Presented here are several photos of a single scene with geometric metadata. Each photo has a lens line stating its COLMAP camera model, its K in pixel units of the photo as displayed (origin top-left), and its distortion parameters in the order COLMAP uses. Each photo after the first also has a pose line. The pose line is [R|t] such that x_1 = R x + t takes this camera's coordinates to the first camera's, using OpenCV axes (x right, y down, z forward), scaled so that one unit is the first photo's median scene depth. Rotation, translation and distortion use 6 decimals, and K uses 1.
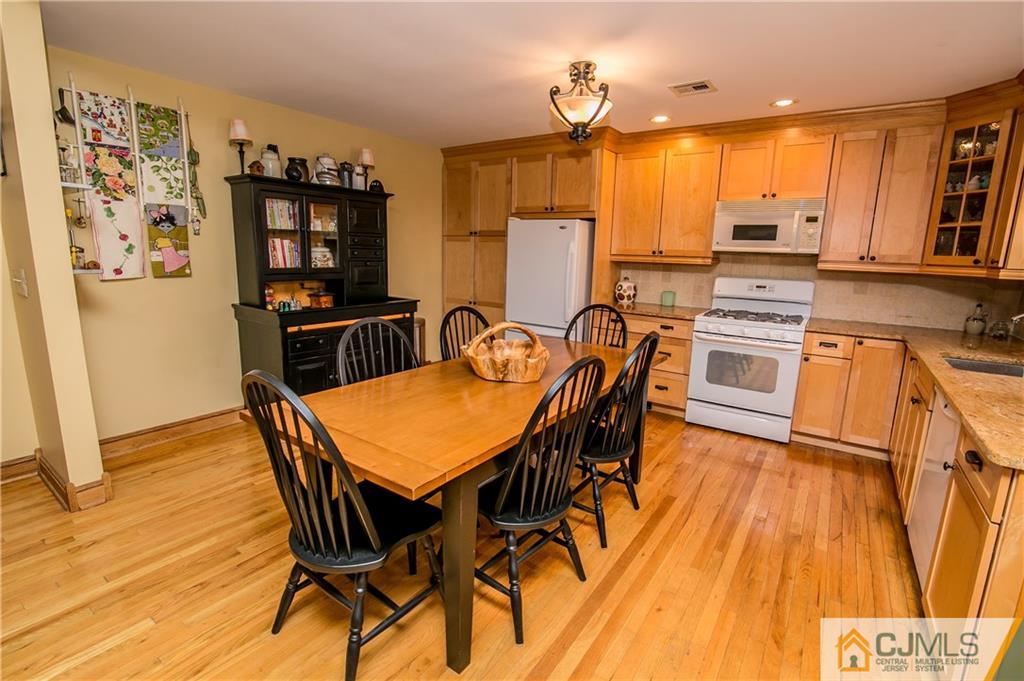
lens RADIAL K [[470.9, 0, 508.5], [0, 470.9, 340.2], [0, 0, 1]] dist [-0.020549, 0.000606]
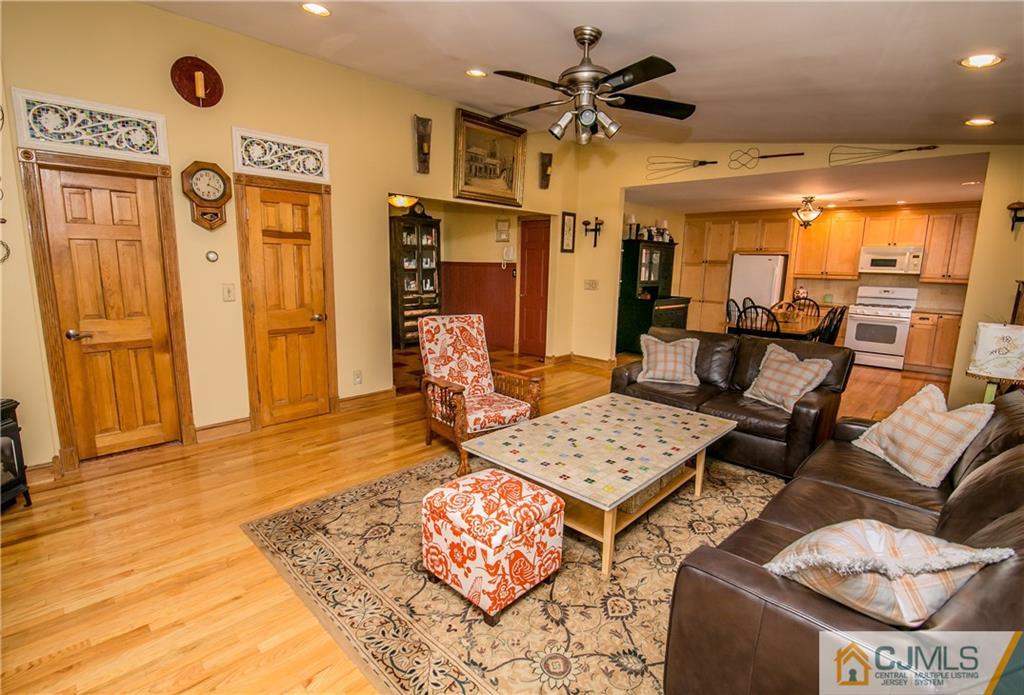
lens RADIAL K [[483.4, 0, 513.5], [0, 483.4, 344.3], [0, 0, 1]] dist [-0.002636, -0.000378]
pose [[0.990332, 0.019157, -0.137386, -0.746692], [-0.023023, 0.999381, -0.026606, 0.205516], [0.136792, 0.029511, 0.990160, -1.239576]]
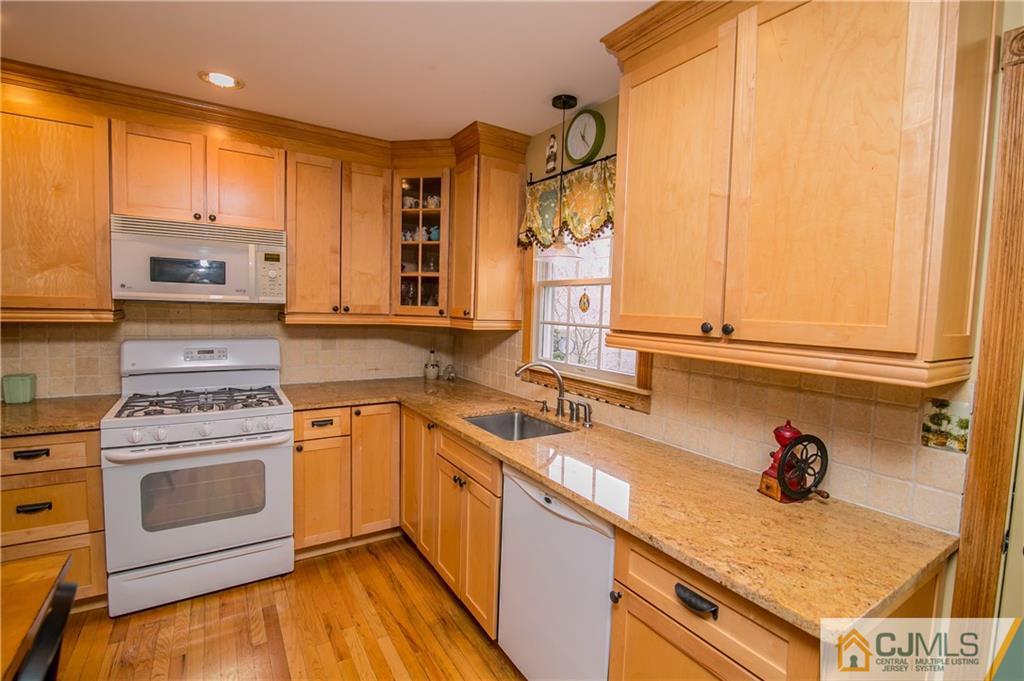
lens RADIAL K [[470.9, 0, 515.1], [0, 470.9, 338.5], [0, 0, 1]] dist [-0.020549, 0.000606]
pose [[0.370662, -0.076959, 0.925574, 0.098175], [0.152519, 0.988076, 0.021077, -0.088186], [-0.916159, 0.133356, 0.377980, 0.378100]]
